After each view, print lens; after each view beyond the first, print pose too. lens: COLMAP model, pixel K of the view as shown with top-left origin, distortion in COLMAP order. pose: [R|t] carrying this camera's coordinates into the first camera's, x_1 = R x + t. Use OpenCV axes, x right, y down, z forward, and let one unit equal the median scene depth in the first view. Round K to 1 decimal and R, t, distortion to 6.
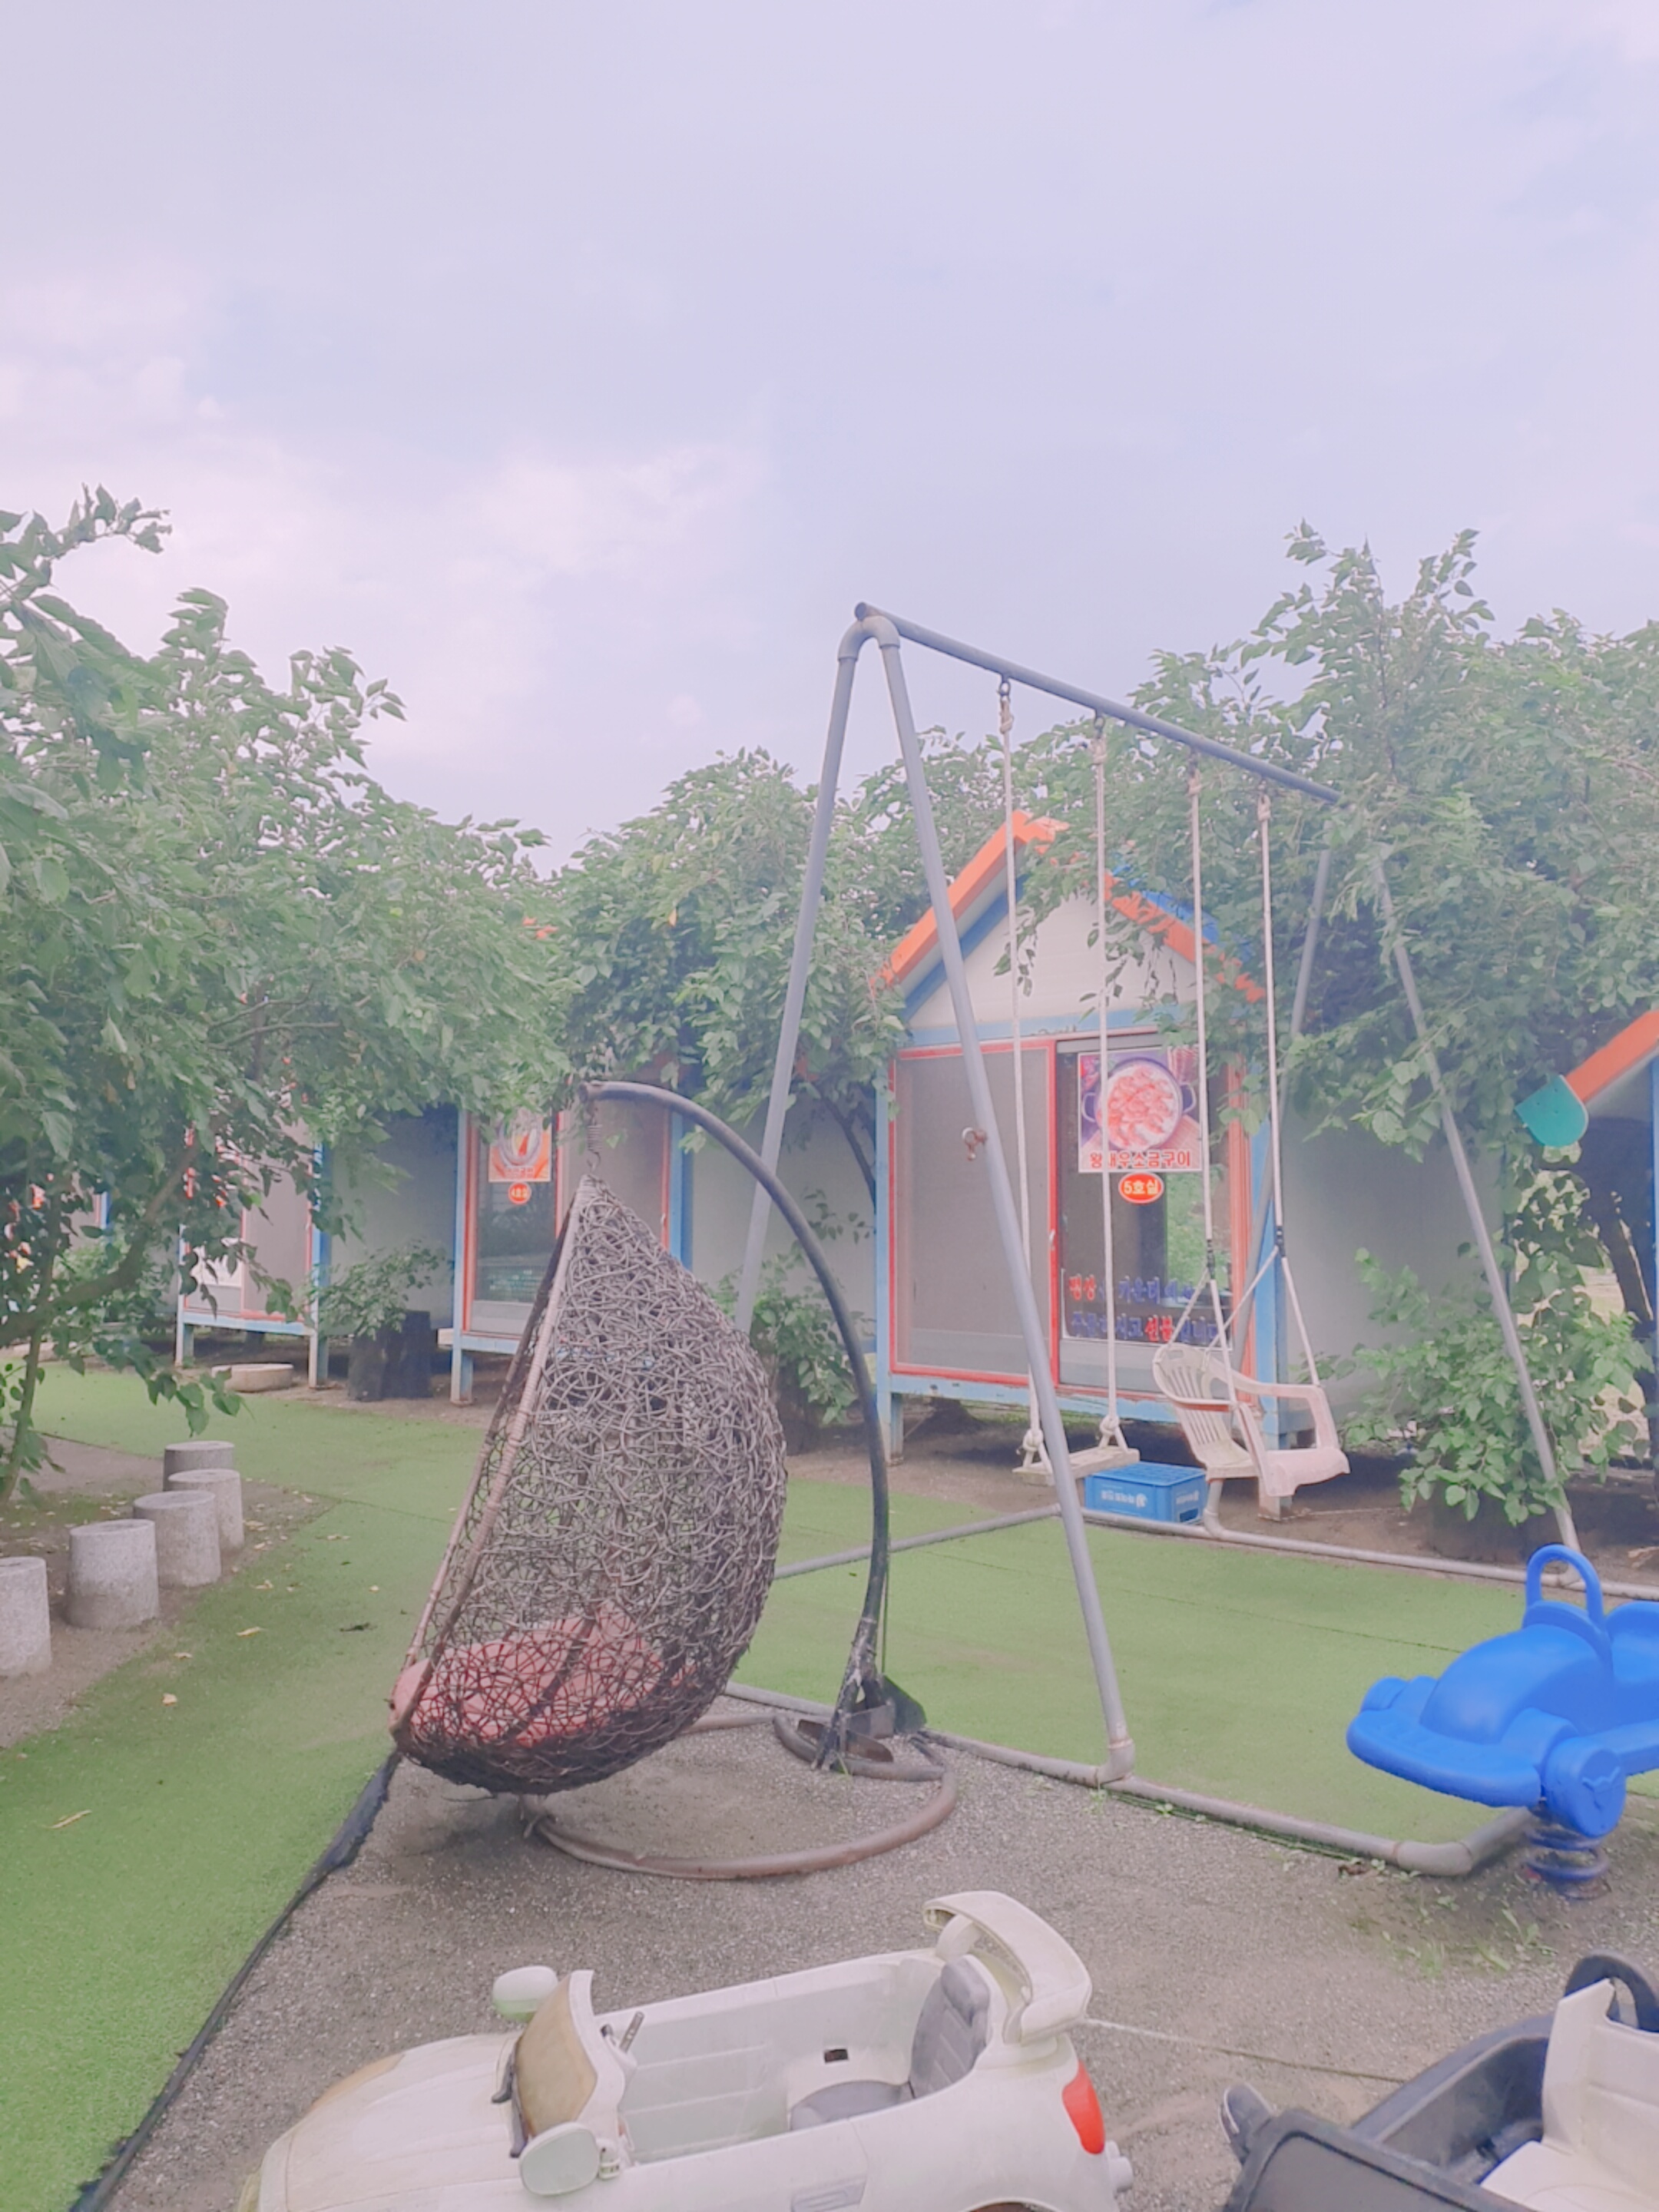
lens RADIAL K [[1621.3, 0, 832.2], [0, 1621.3, 1112.8], [0, 0, 1]] dist [0.004405, 0.012072]
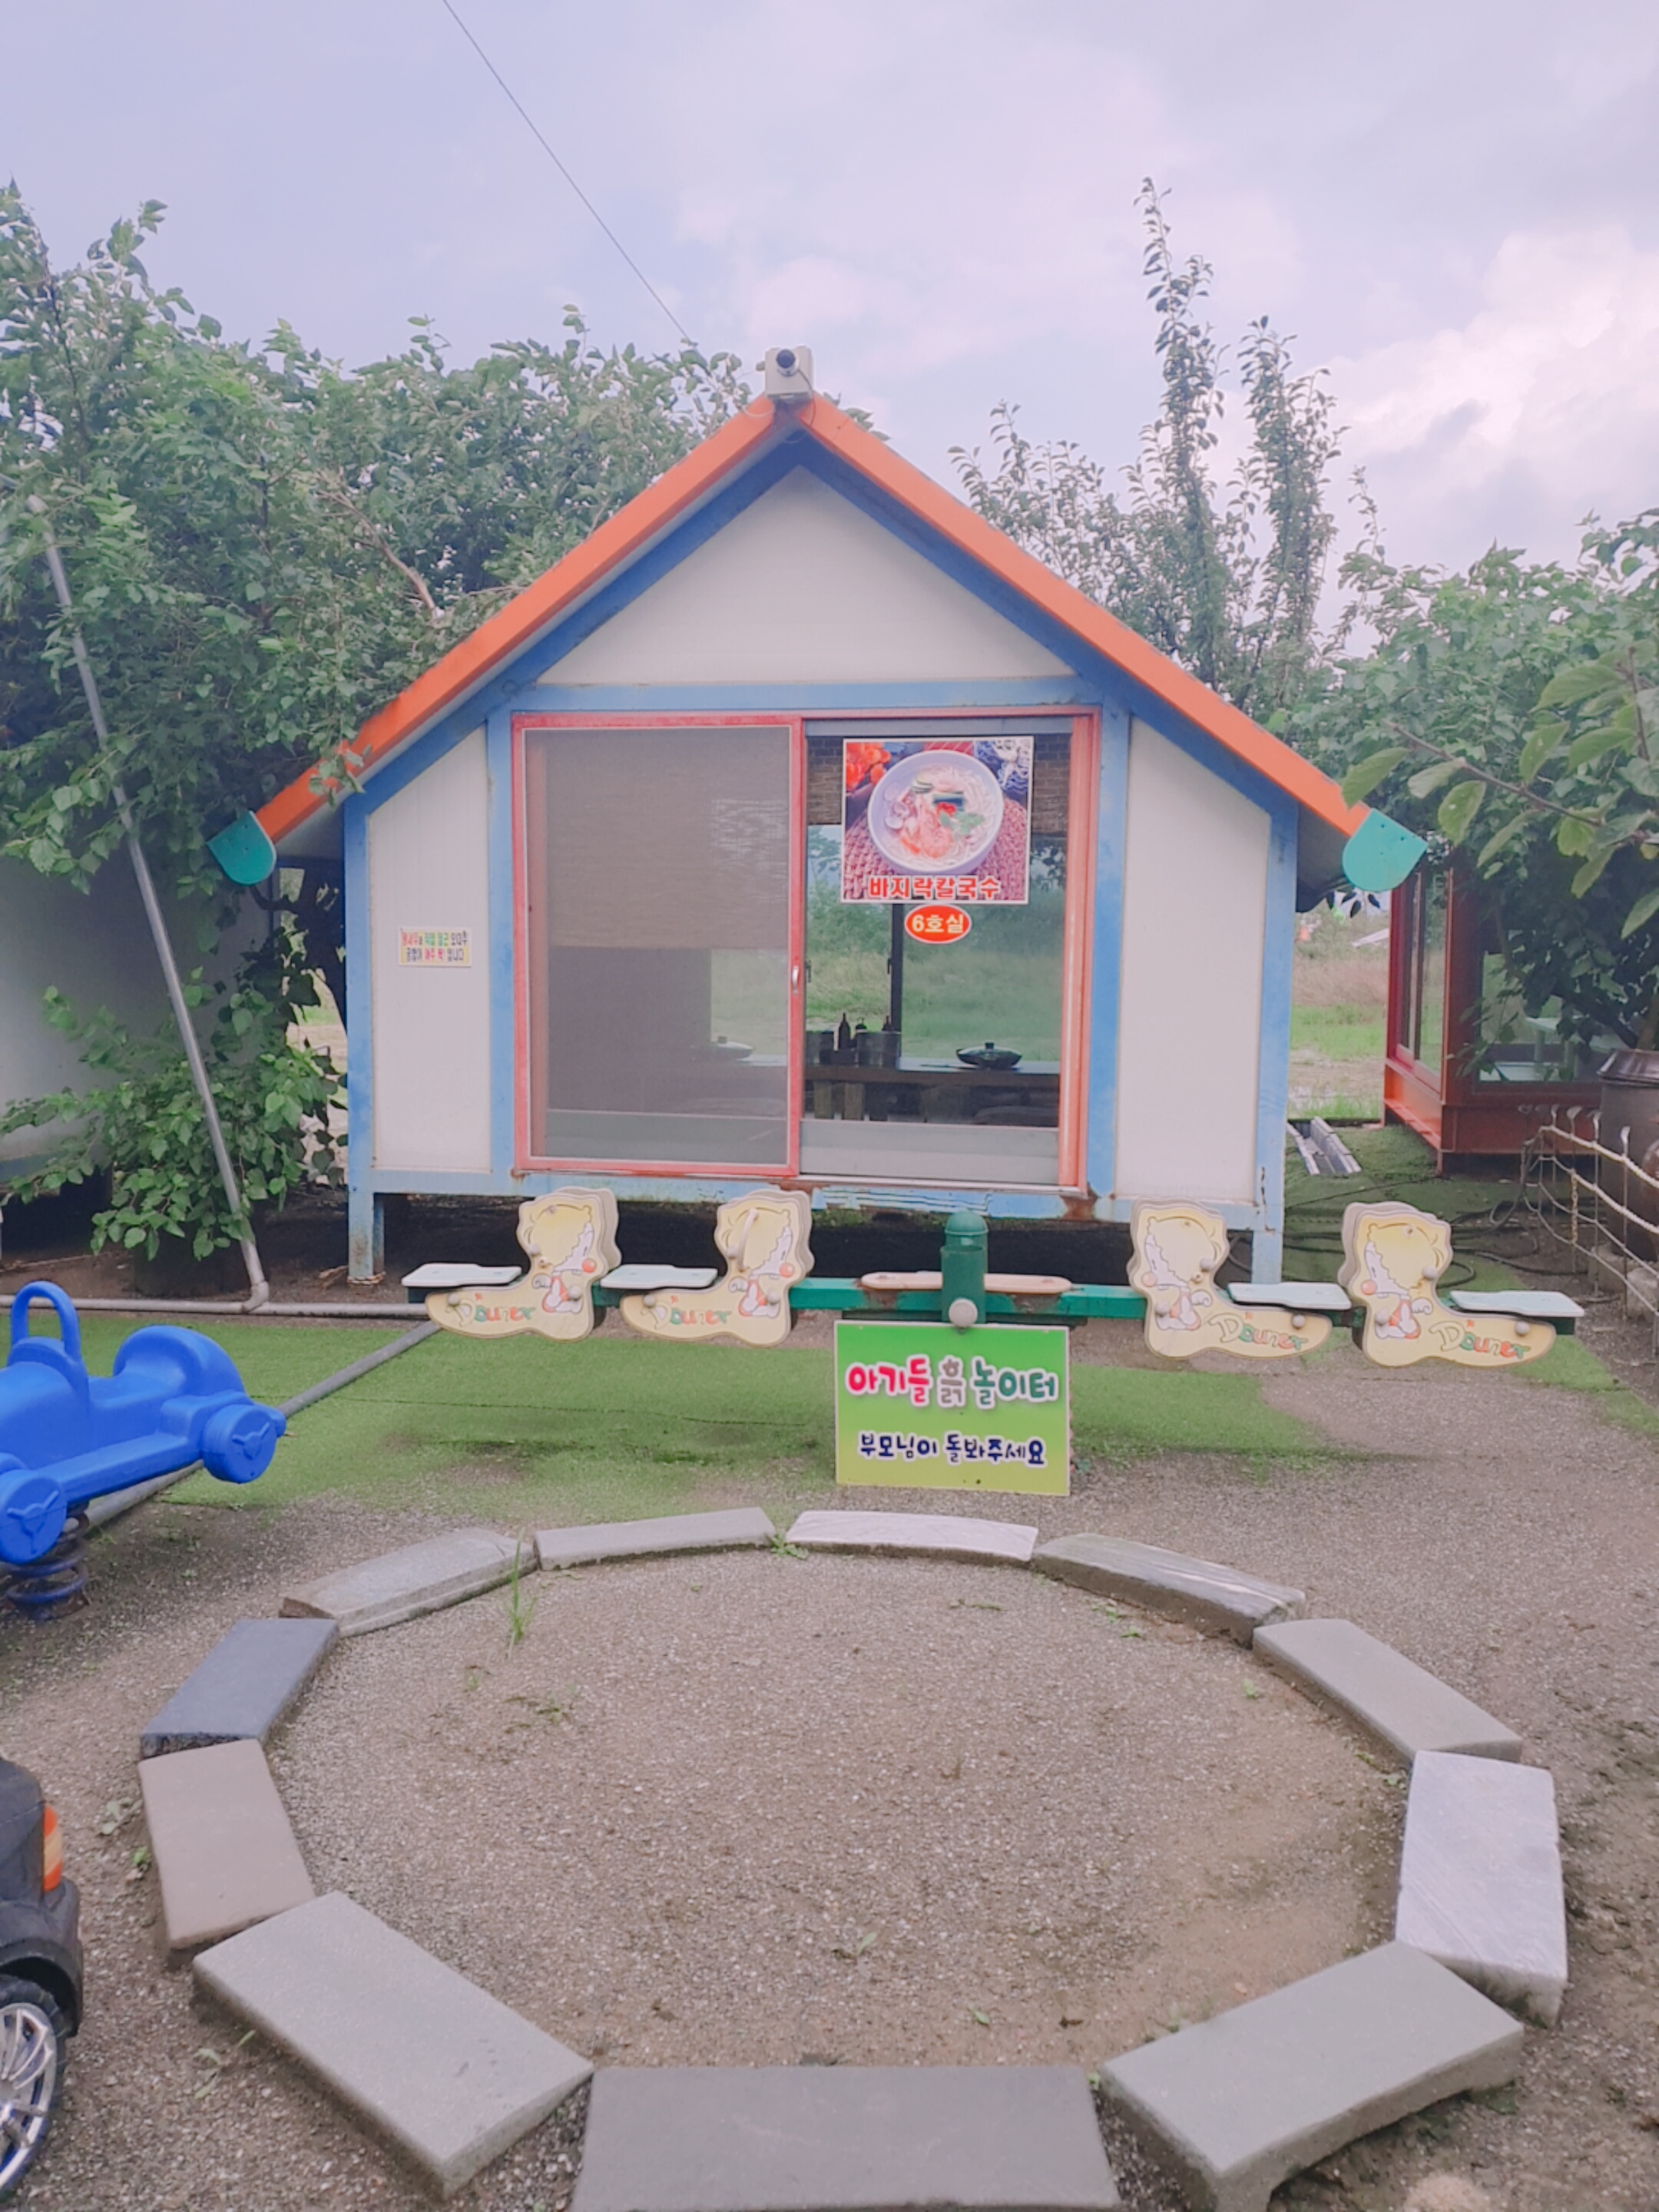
lens RADIAL K [[1621.3, 0, 835.8], [0, 1621.3, 1103.1], [0, 0, 1]] dist [0.004405, 0.012072]
pose [[0.841375, -0.041286, 0.538872, 0.210731], [-0.038901, 0.989865, 0.136578, 0.003867], [-0.539050, -0.135876, 0.831242, -0.040458]]
